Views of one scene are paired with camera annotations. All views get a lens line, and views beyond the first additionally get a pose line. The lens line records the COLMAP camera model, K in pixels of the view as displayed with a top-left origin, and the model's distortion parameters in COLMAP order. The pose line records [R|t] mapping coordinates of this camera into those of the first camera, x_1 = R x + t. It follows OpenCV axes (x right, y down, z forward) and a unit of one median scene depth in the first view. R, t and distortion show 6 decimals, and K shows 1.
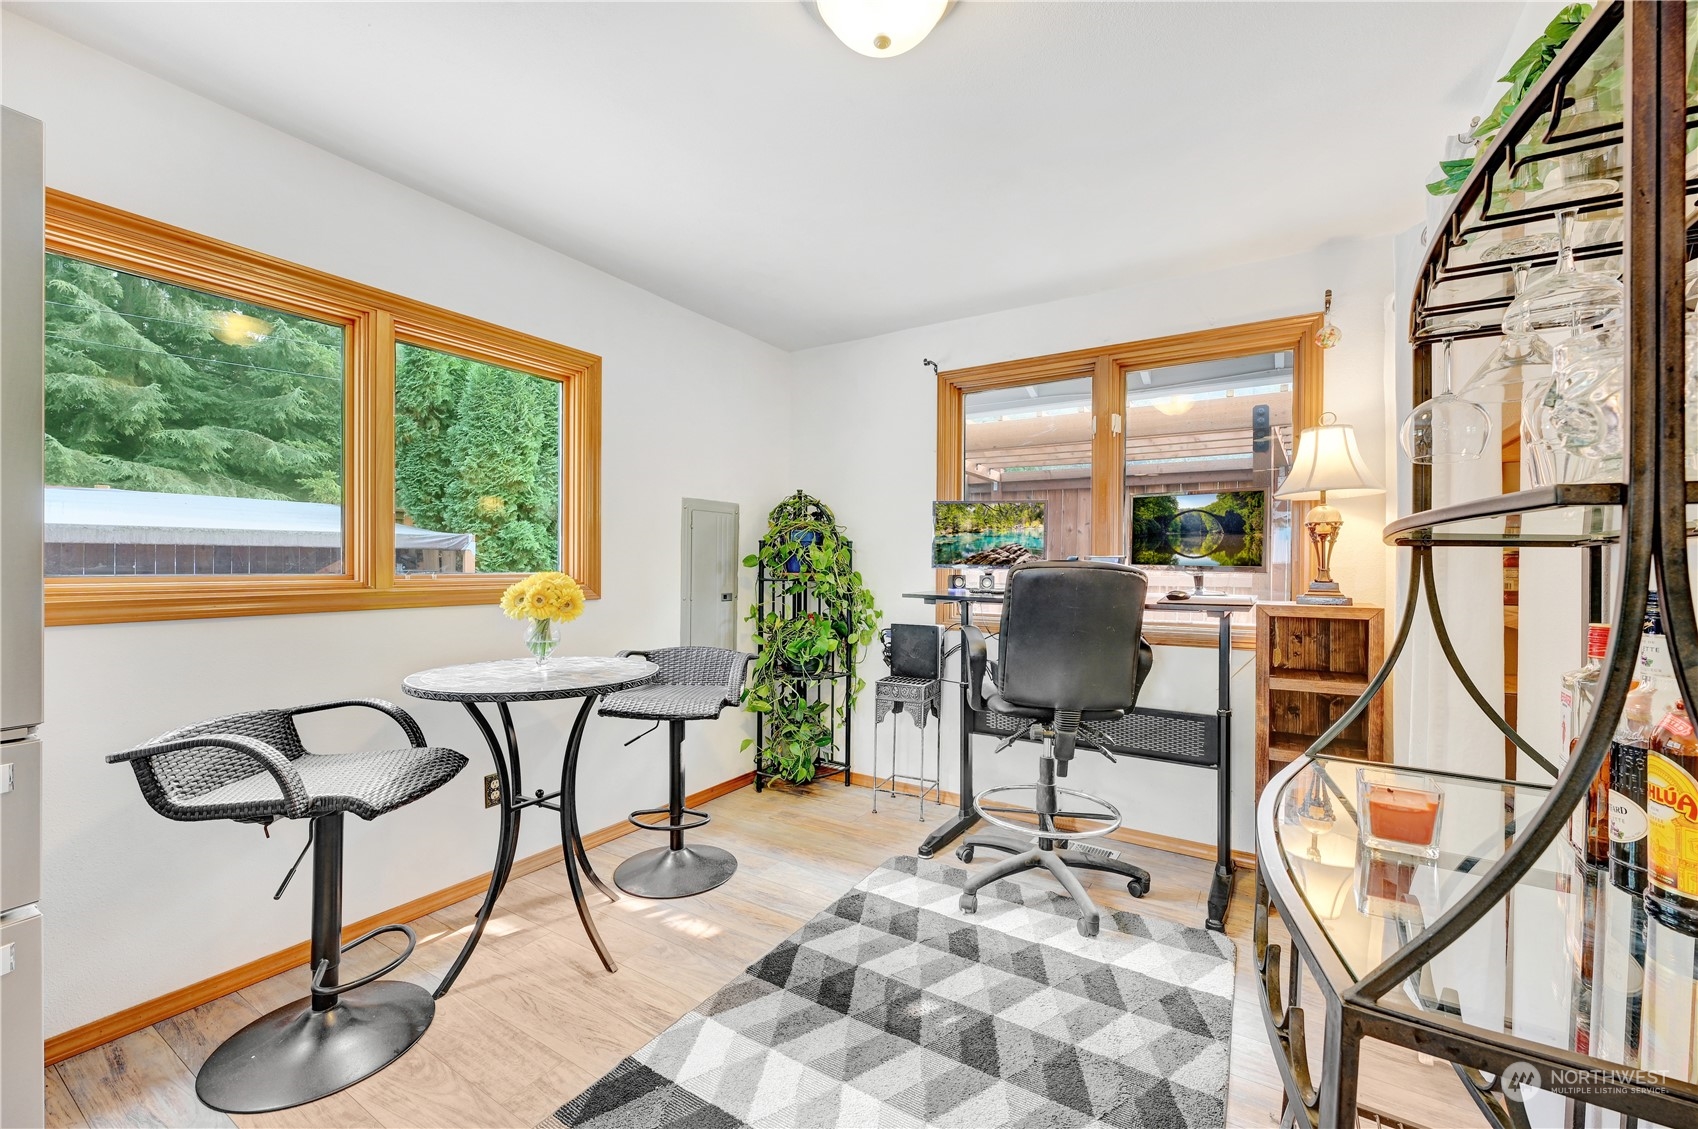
lens RADIAL K [[683.6, 0, 851.1], [0, 683.6, 569.7], [0, 0, 1]] dist [-0.000937, 0.000087]
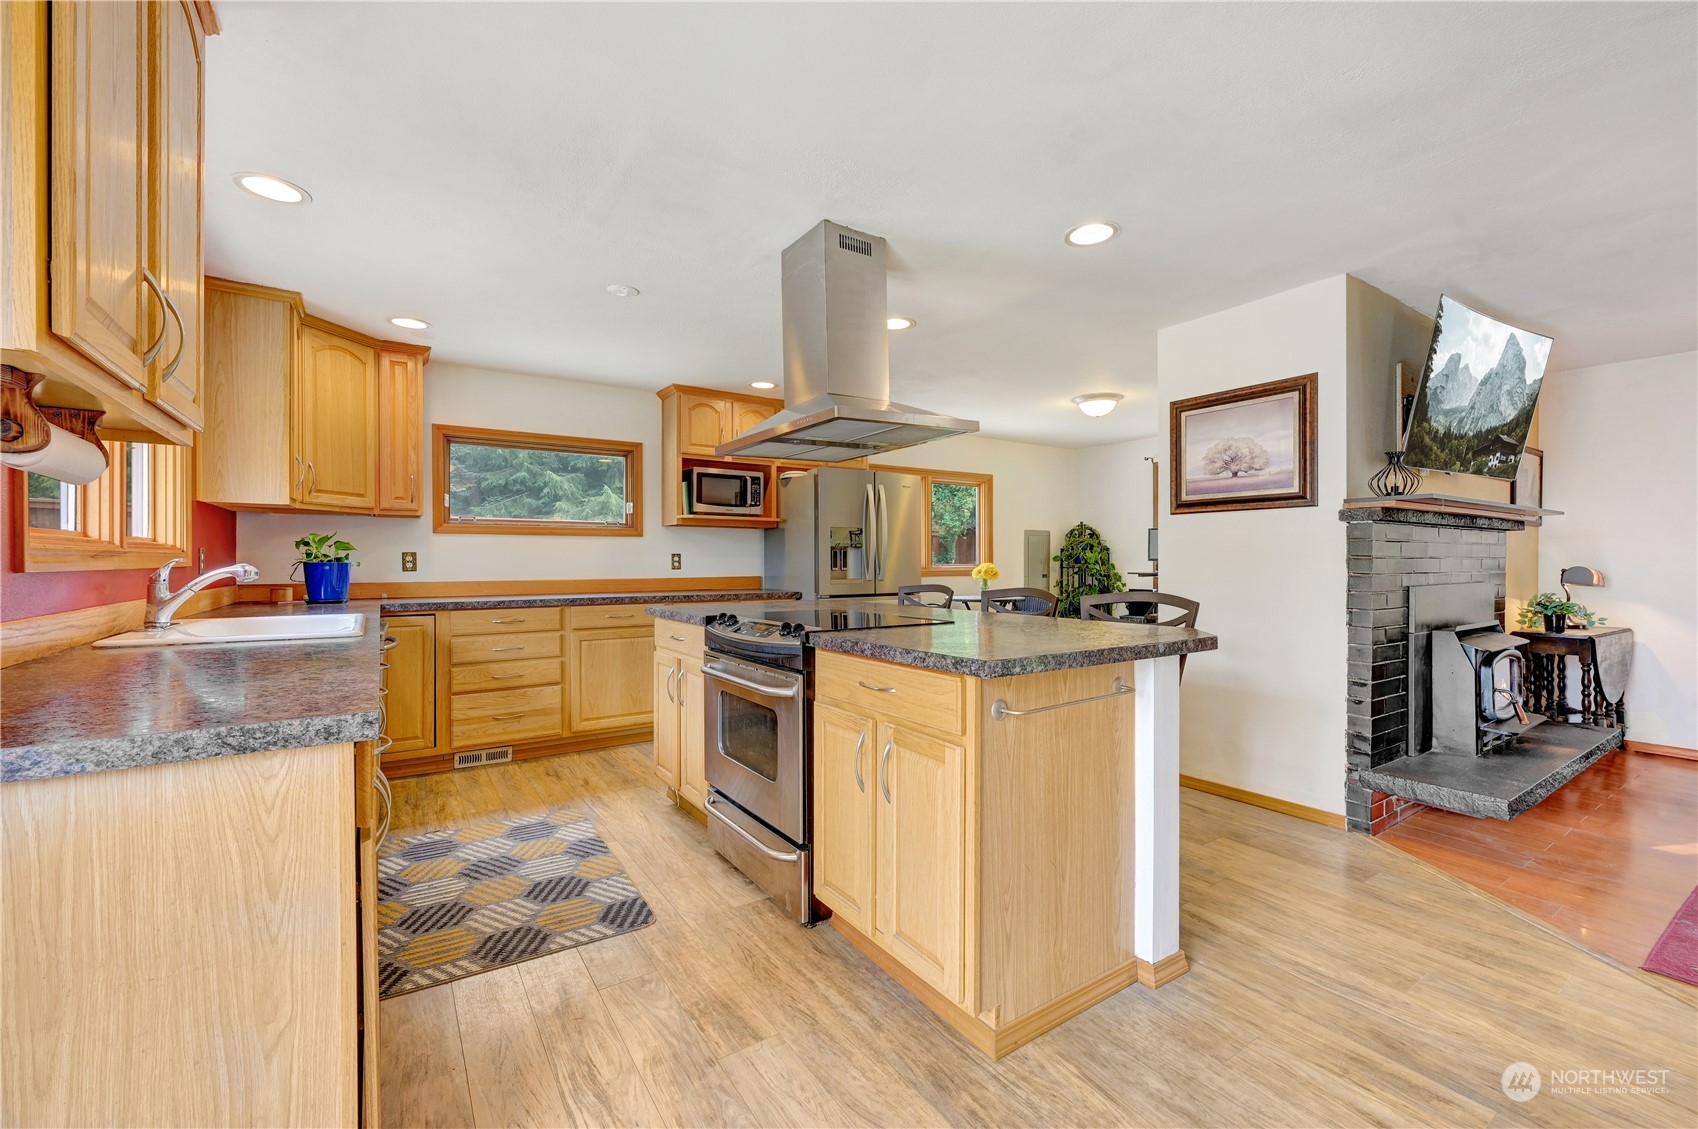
lens RADIAL K [[702.2, 0, 849.0], [0, 702.2, 564.5], [0, 0, 1]] dist [-0.000940, 0.000003]
pose [[0.913169, -0.008381, -0.407495, 0.151272], [0.006570, 0.999961, -0.005844, 0.014227], [0.407528, 0.002659, 0.913189, -1.241862]]
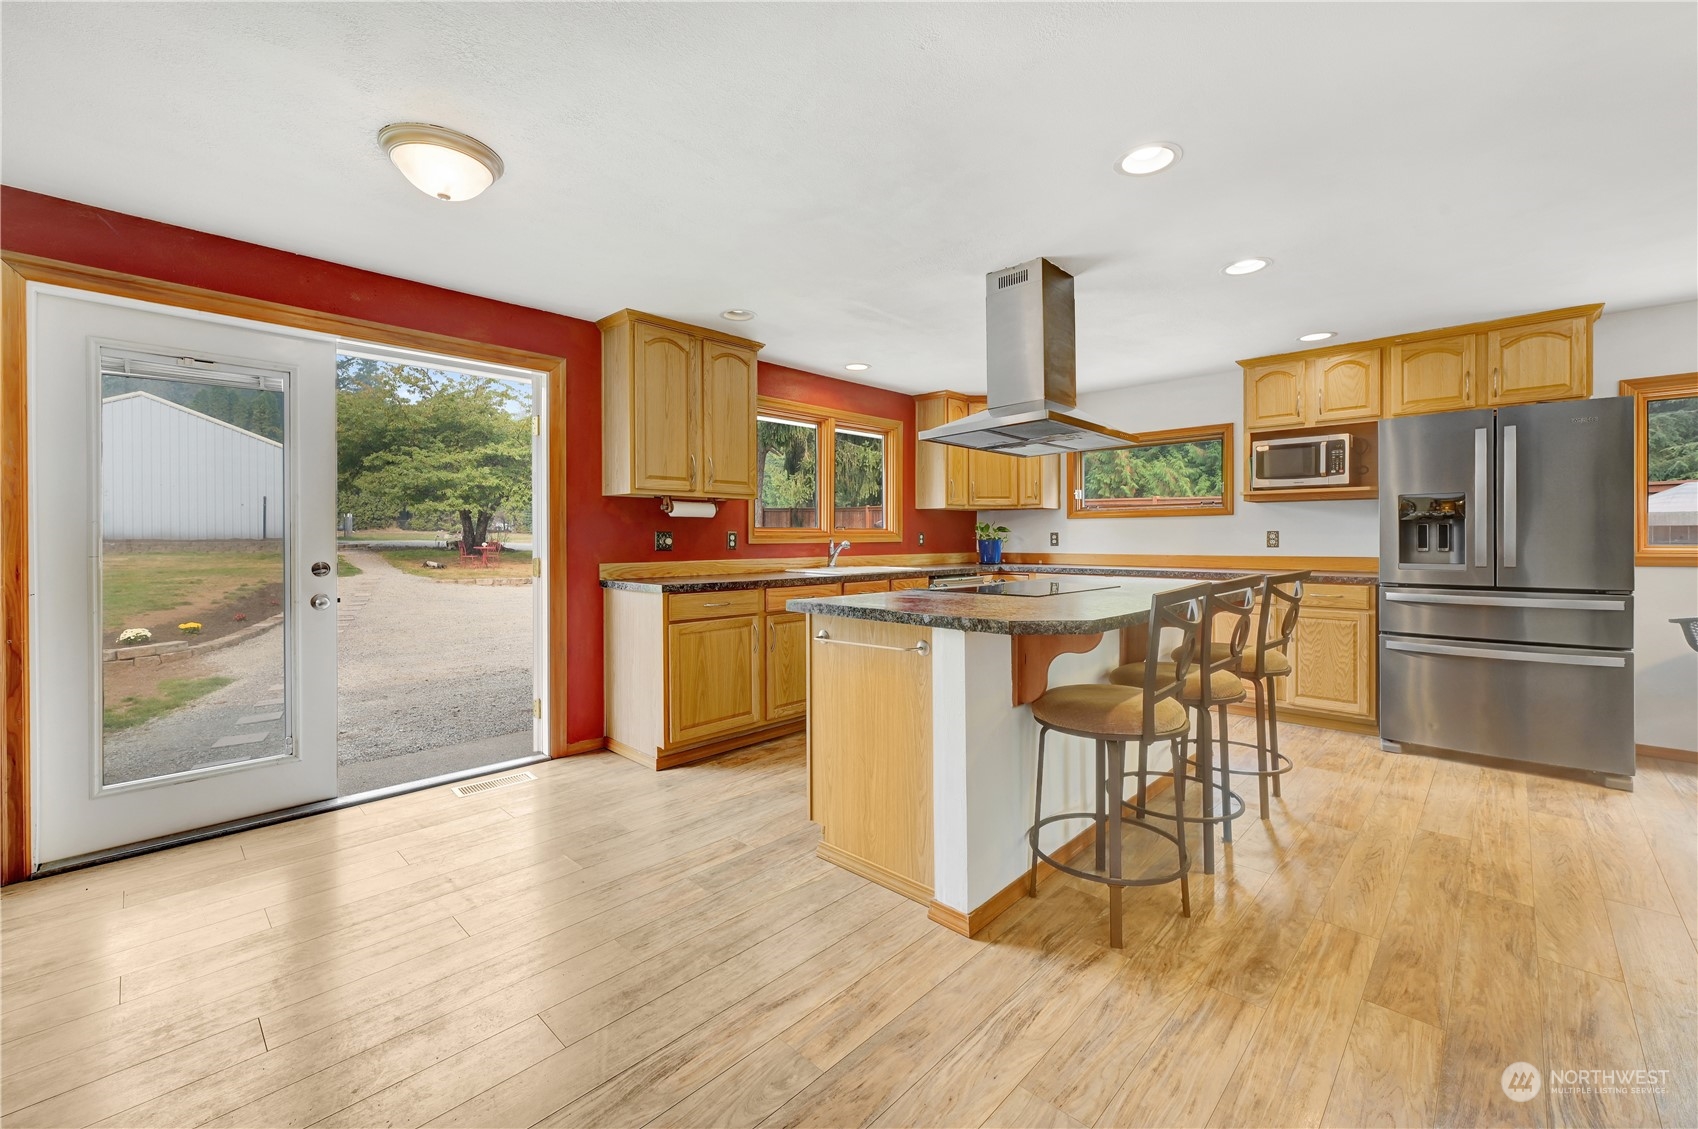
lens RADIAL K [[690.5, 0, 848.4], [0, 690.5, 545.4], [0, 0, 1]] dist [0.003632, 0.000224]
pose [[-0.205221, 0.000884, -0.978715, 0.790650], [-0.006714, 0.999975, 0.002311, 0.011742], [0.978693, 0.007045, -0.205210, -0.555548]]
